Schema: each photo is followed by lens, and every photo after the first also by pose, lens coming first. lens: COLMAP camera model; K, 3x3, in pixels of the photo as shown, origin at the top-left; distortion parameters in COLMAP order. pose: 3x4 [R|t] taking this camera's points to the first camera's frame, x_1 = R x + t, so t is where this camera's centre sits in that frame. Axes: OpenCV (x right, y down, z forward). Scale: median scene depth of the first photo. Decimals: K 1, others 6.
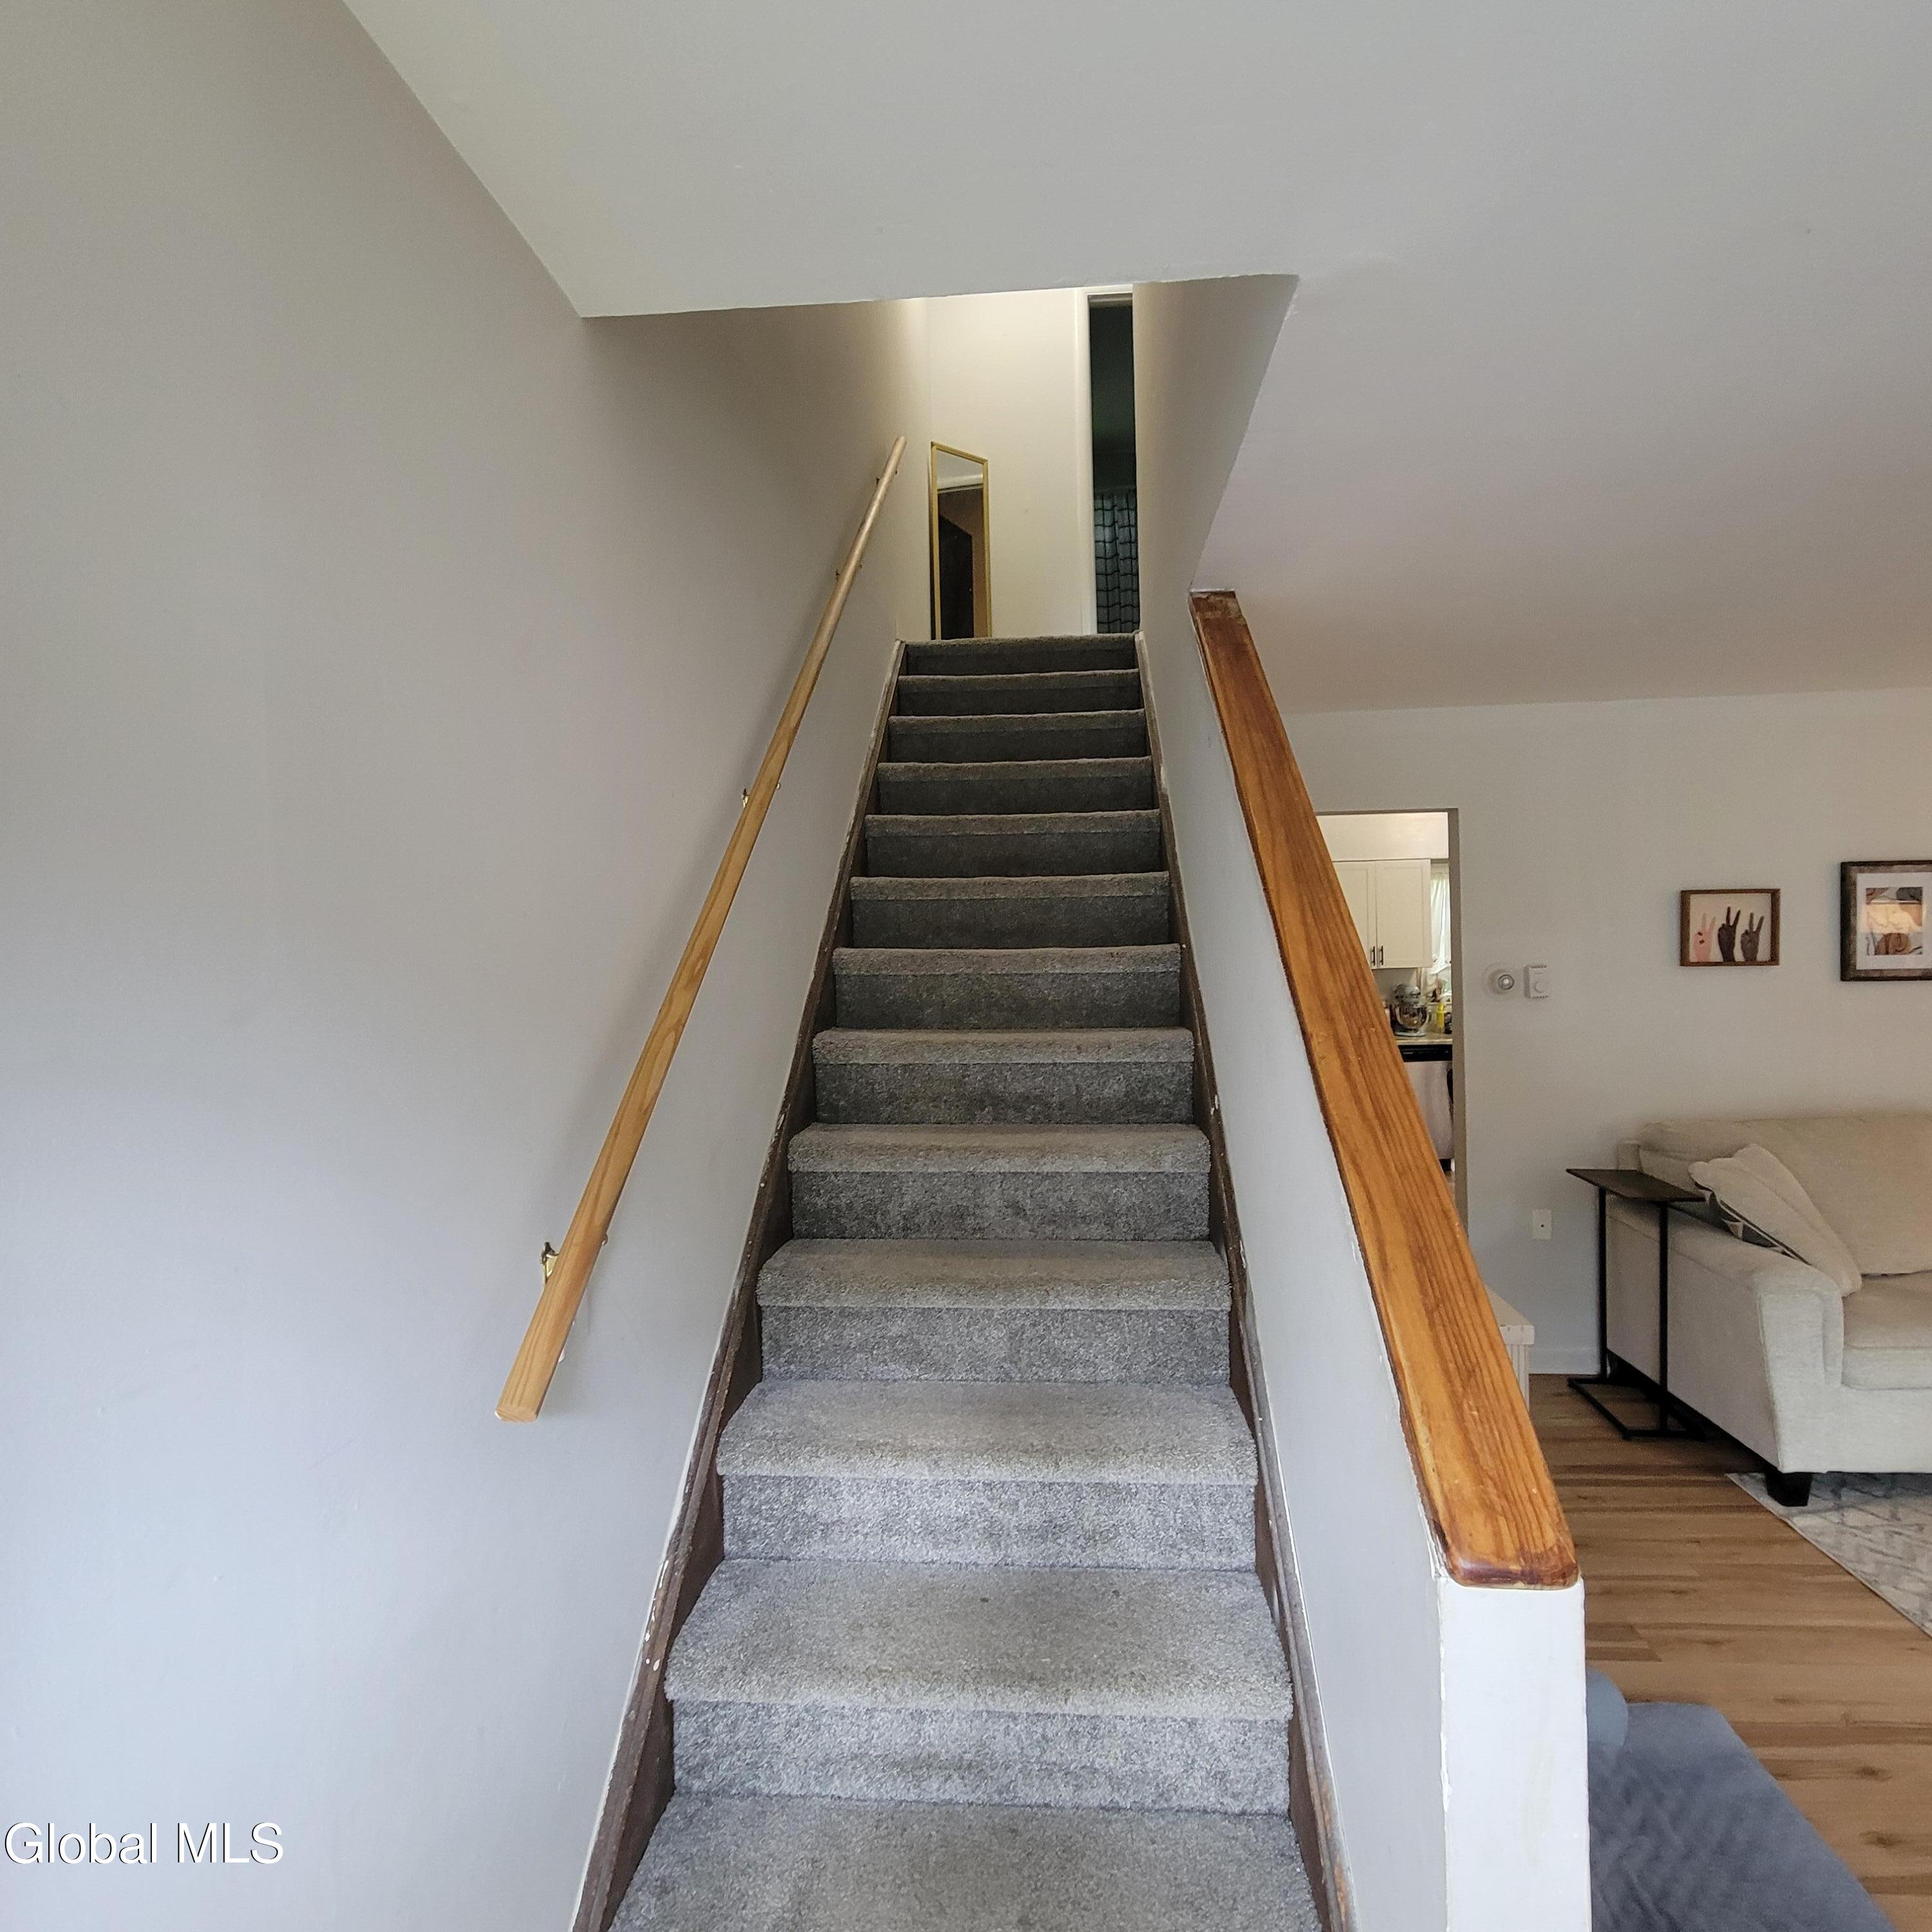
lens RADIAL K [[1050.3, 0, 951.4], [0, 1050.3, 942.4], [0, 0, 1]] dist [0.001134, 0.000180]
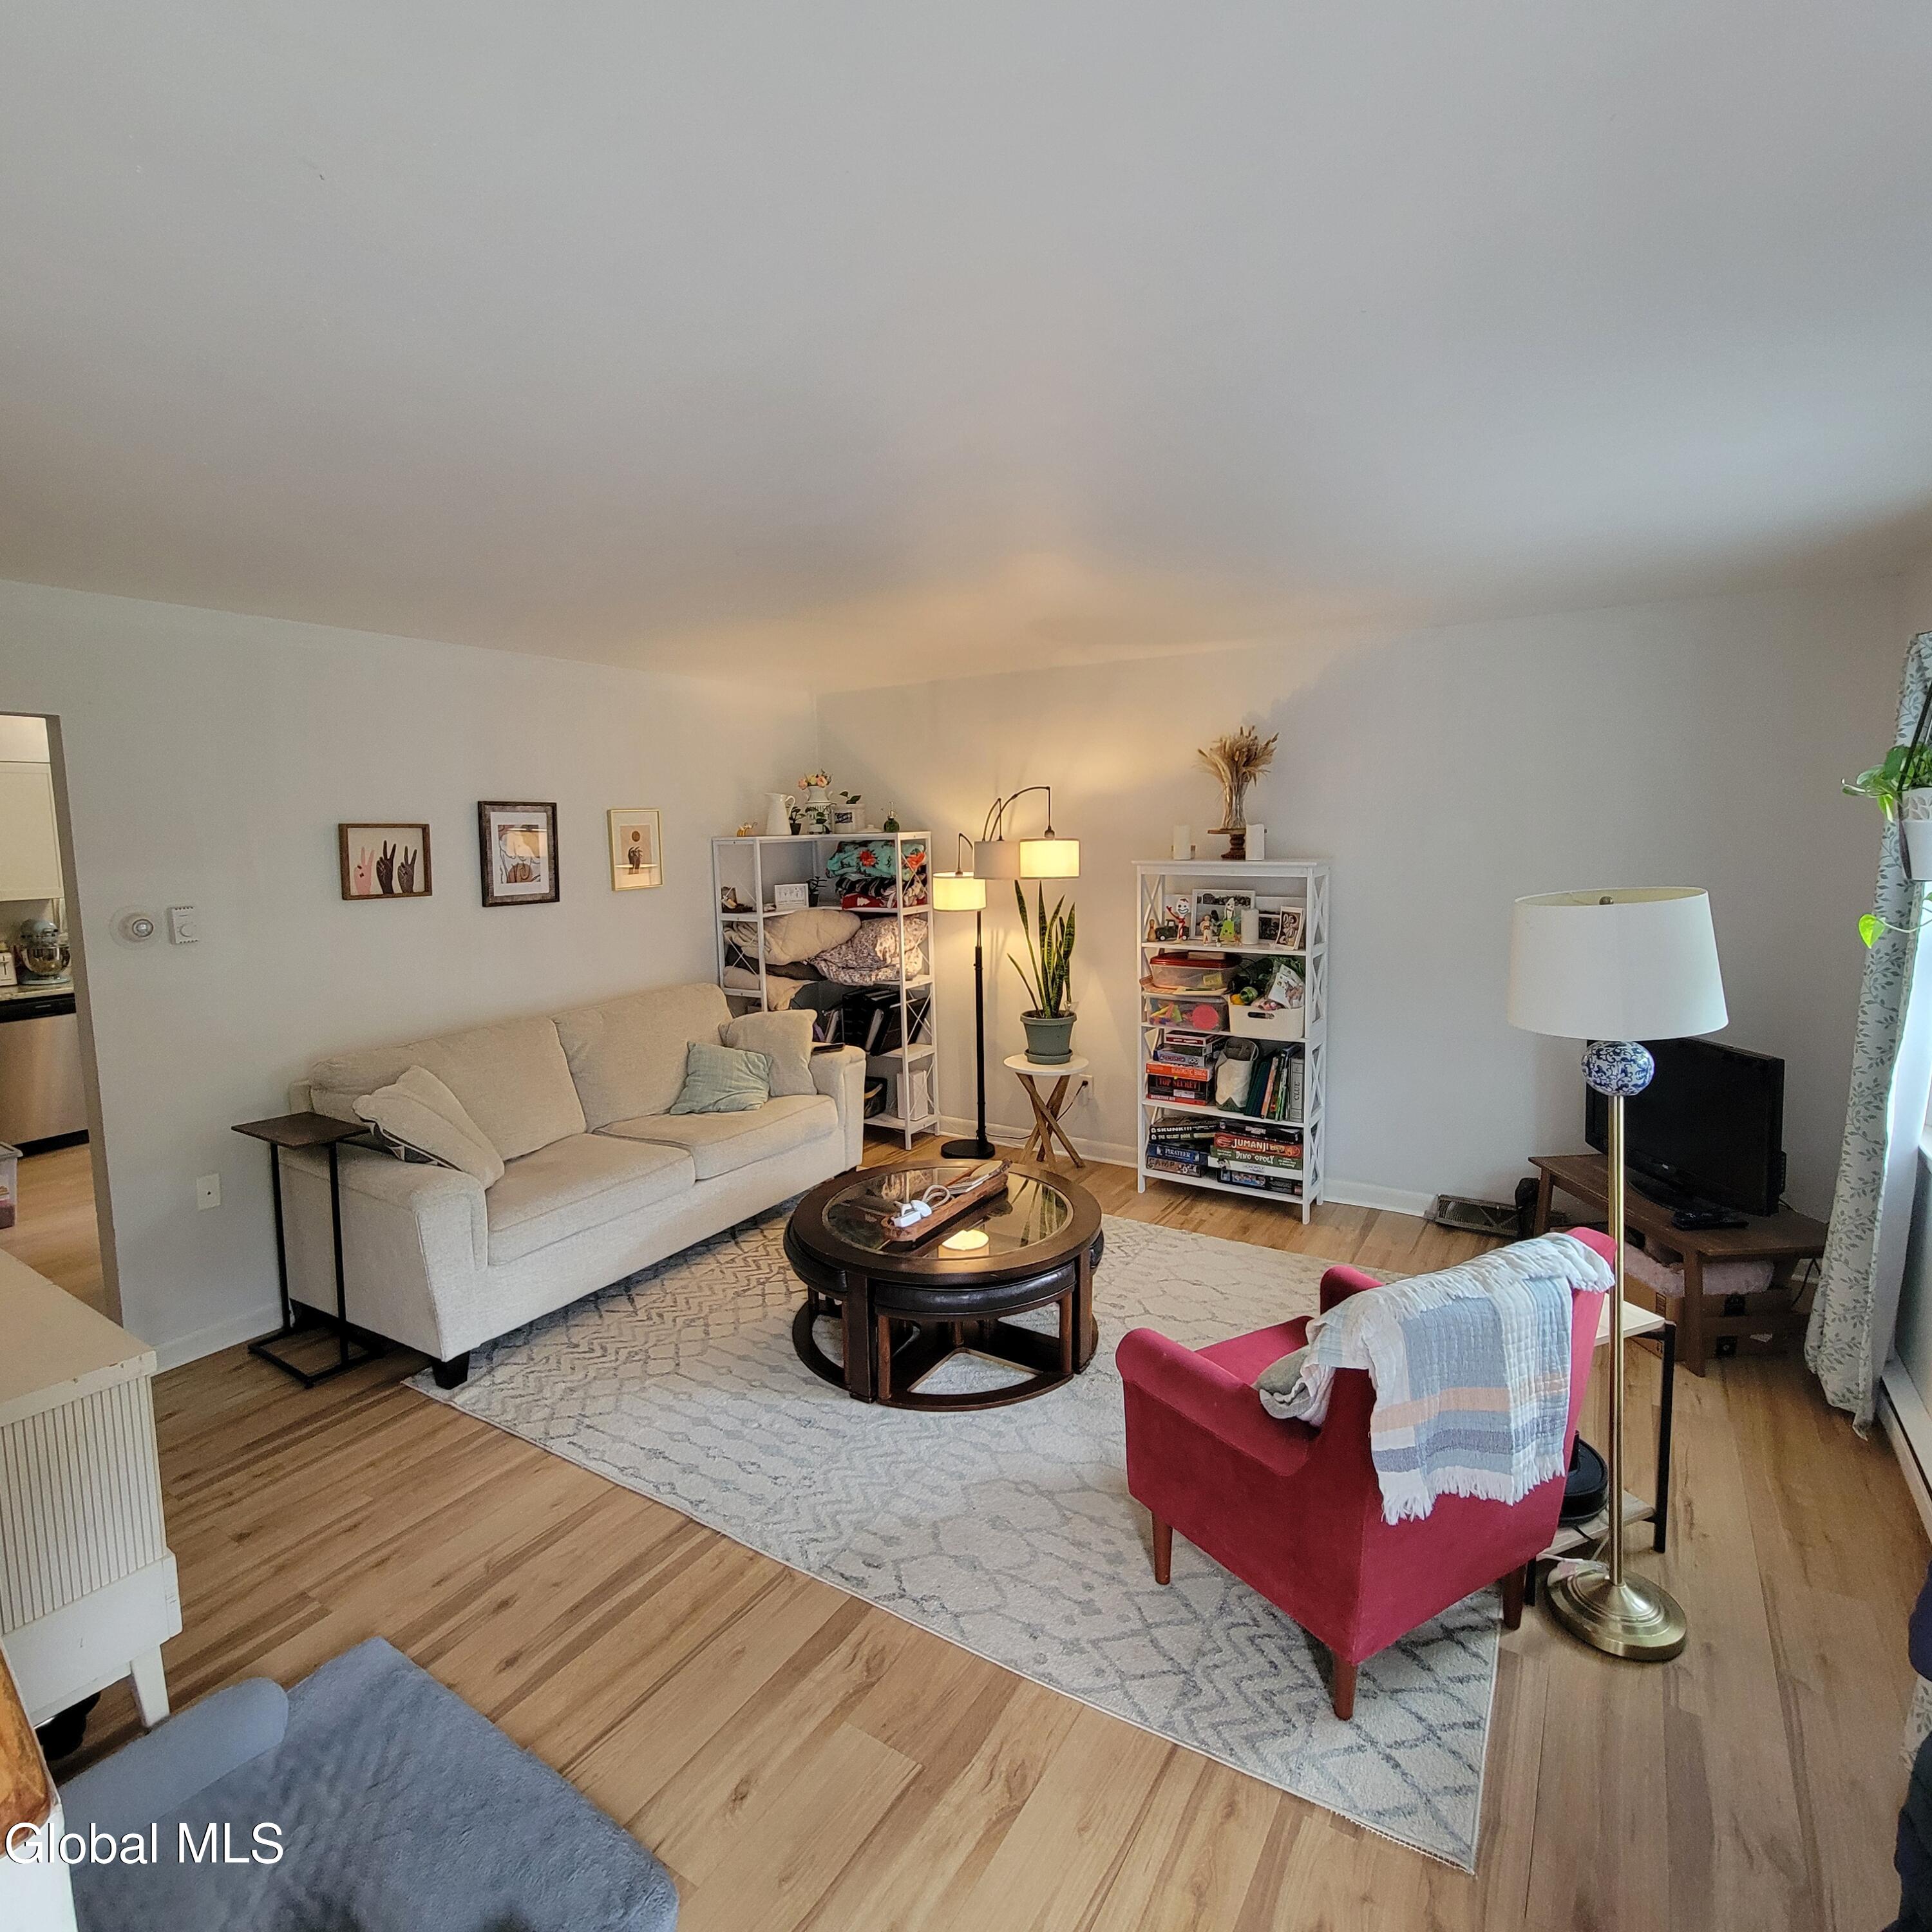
lens RADIAL K [[1051.5, 0, 973.3], [0, 1051.5, 876.6], [0, 0, 1]] dist [0.004151, -0.000096]
pose [[0.463660, -0.040732, 0.885077, 0.099866], [0.001922, 0.998987, 0.044968, -0.043951], [-0.886011, -0.019149, 0.463268, 0.022539]]
